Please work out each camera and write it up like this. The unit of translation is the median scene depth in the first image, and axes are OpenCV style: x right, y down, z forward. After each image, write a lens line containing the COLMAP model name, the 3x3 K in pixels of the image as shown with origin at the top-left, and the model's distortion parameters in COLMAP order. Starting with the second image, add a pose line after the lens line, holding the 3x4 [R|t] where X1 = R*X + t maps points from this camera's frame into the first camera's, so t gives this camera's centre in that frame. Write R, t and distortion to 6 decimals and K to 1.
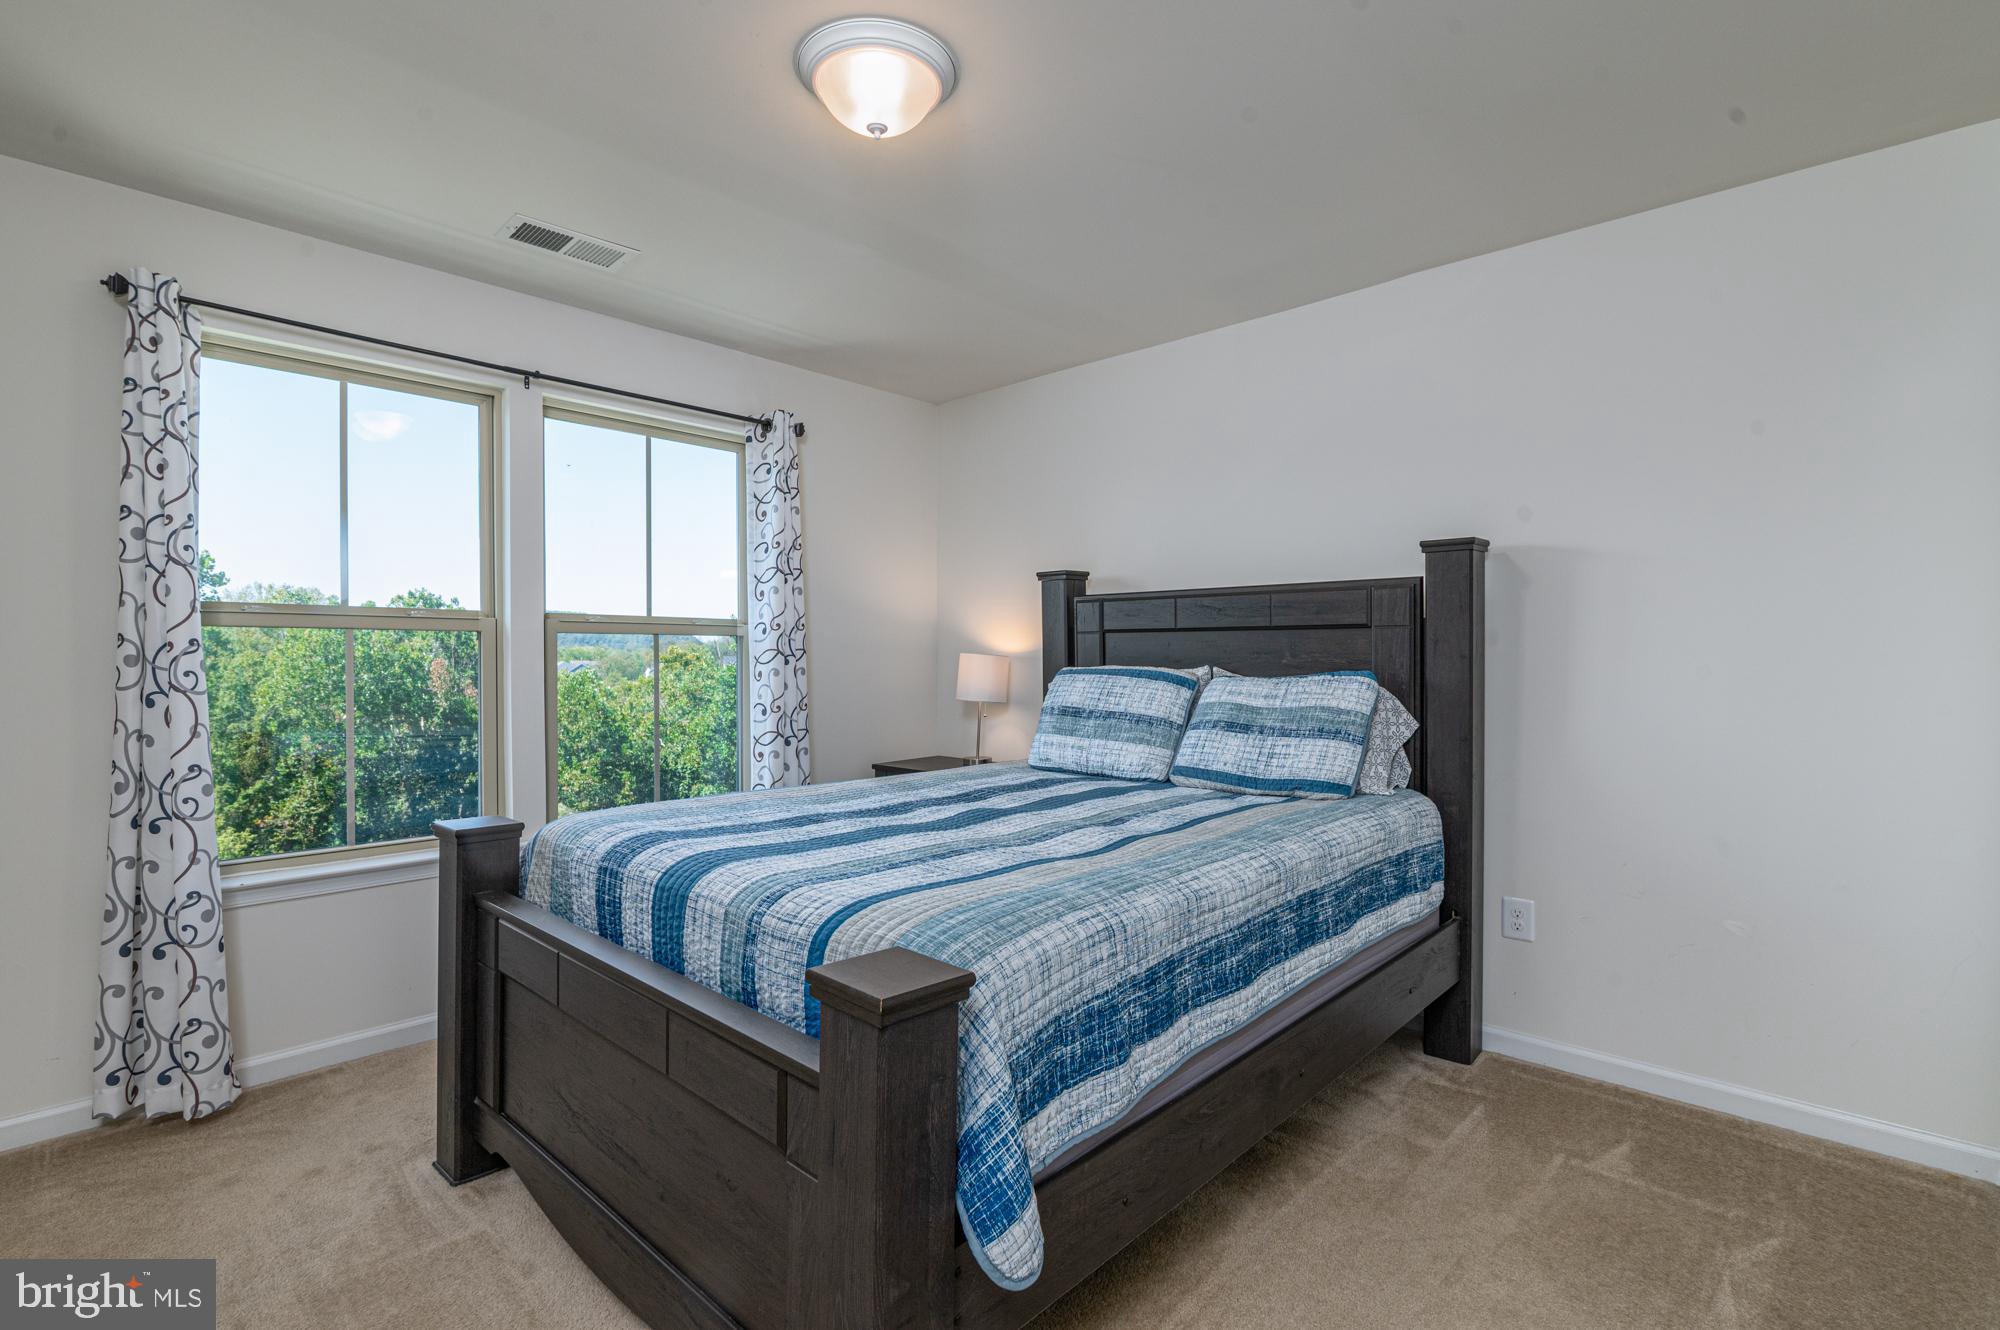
lens RADIAL K [[918.3, 0, 1000.0], [0, 918.3, 665.0], [0, 0, 1]] dist [-0.001766, 0.000008]
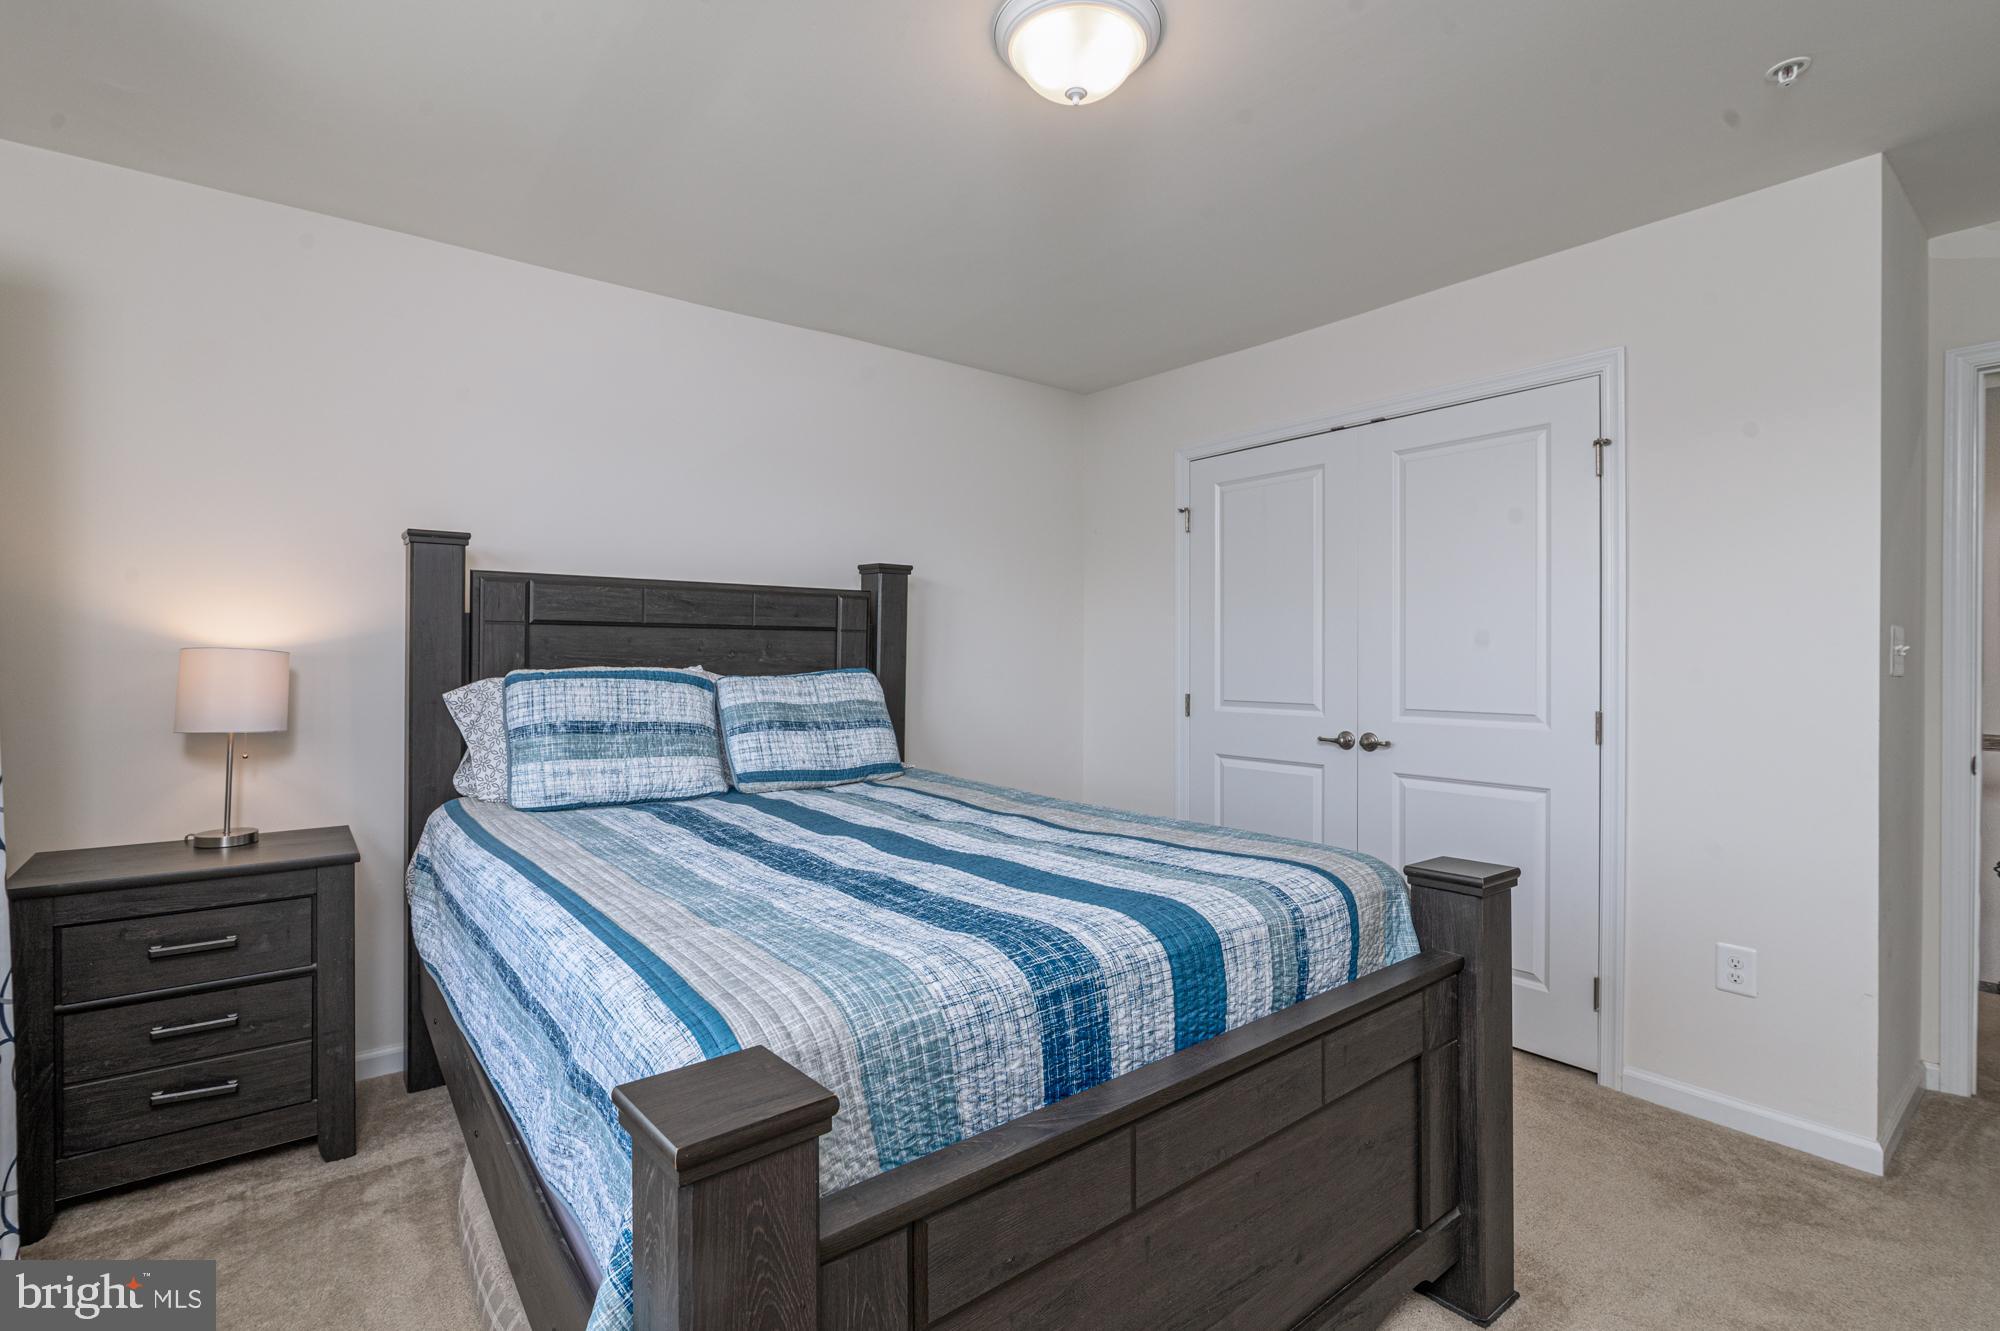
lens RADIAL K [[909.3, 0, 1001.6], [0, 909.3, 674.9], [0, 0, 1]] dist [-0.023610, 0.000185]
pose [[0.162938, -0.024184, 0.986340, -0.642620], [0.002796, 0.999707, 0.024050, -0.010786], [-0.986632, -0.001161, 0.162958, 0.564170]]
